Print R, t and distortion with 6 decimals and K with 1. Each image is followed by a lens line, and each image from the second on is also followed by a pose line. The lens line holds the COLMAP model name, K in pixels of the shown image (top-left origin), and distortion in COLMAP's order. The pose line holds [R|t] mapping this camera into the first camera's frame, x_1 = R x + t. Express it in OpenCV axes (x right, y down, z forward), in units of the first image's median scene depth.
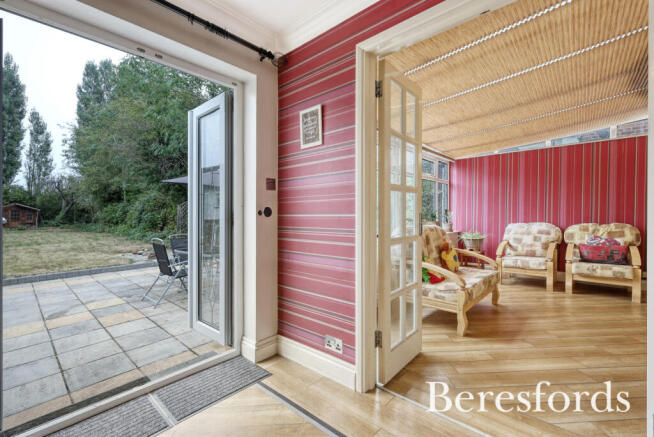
lens RADIAL K [[290.2, 0, 327.0], [0, 290.2, 218.5], [0, 0, 1]] dist [-0.002718, -0.000541]
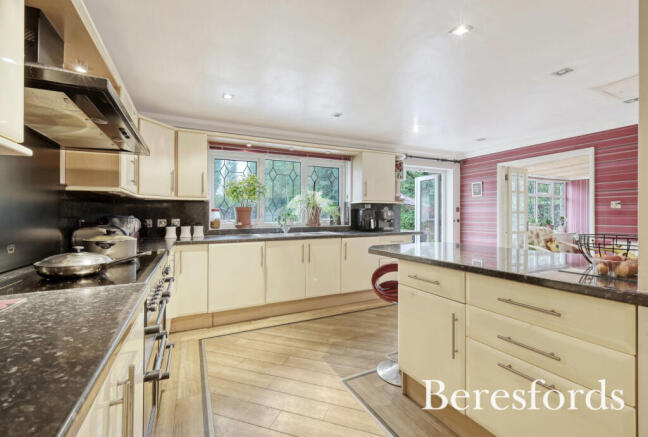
lens RADIAL K [[280.6, 0, 326.7], [0, 280.6, 211.8], [0, 0, 1]] dist [0.001529, -0.000215]
pose [[0.925785, 0.002594, -0.378042, -0.124296], [-0.010795, 0.999750, -0.019577, -0.014126], [0.377896, 0.022206, 0.925582, -0.663525]]
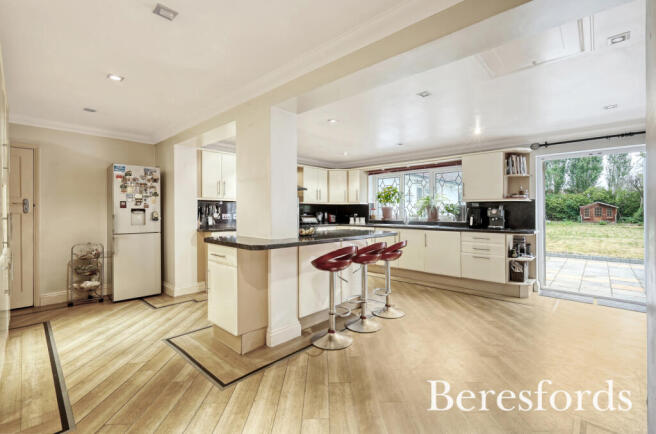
lens RADIAL K [[293.9, 0, 341.5], [0, 293.9, 195.4], [0, 0, 1]] dist [0.001829, 0.000035]
pose [[0.013447, -0.043315, -0.998971, 0.535218], [-0.019210, 0.998866, -0.043569, -0.027582], [0.999725, 0.019776, 0.012599, -0.334559]]
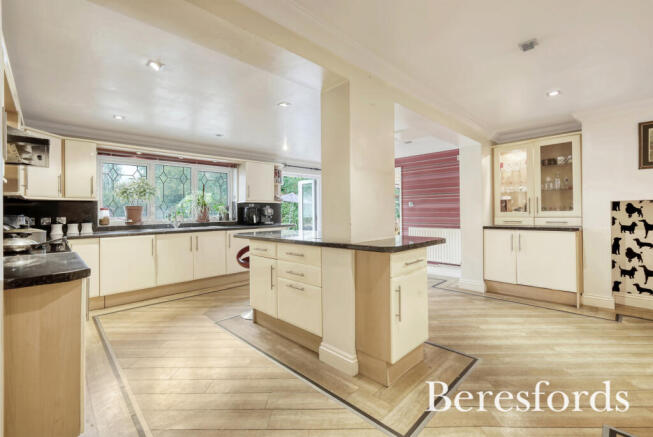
lens RADIAL K [[279.9, 0, 335.5], [0, 279.9, 211.5], [0, 0, 1]] dist [0.000662, 0.000239]
pose [[0.999045, -0.001374, -0.043678, 0.012769], [0.000875, 0.999934, -0.011434, -0.012878], [0.043691, 0.011384, 0.998980, -0.845698]]
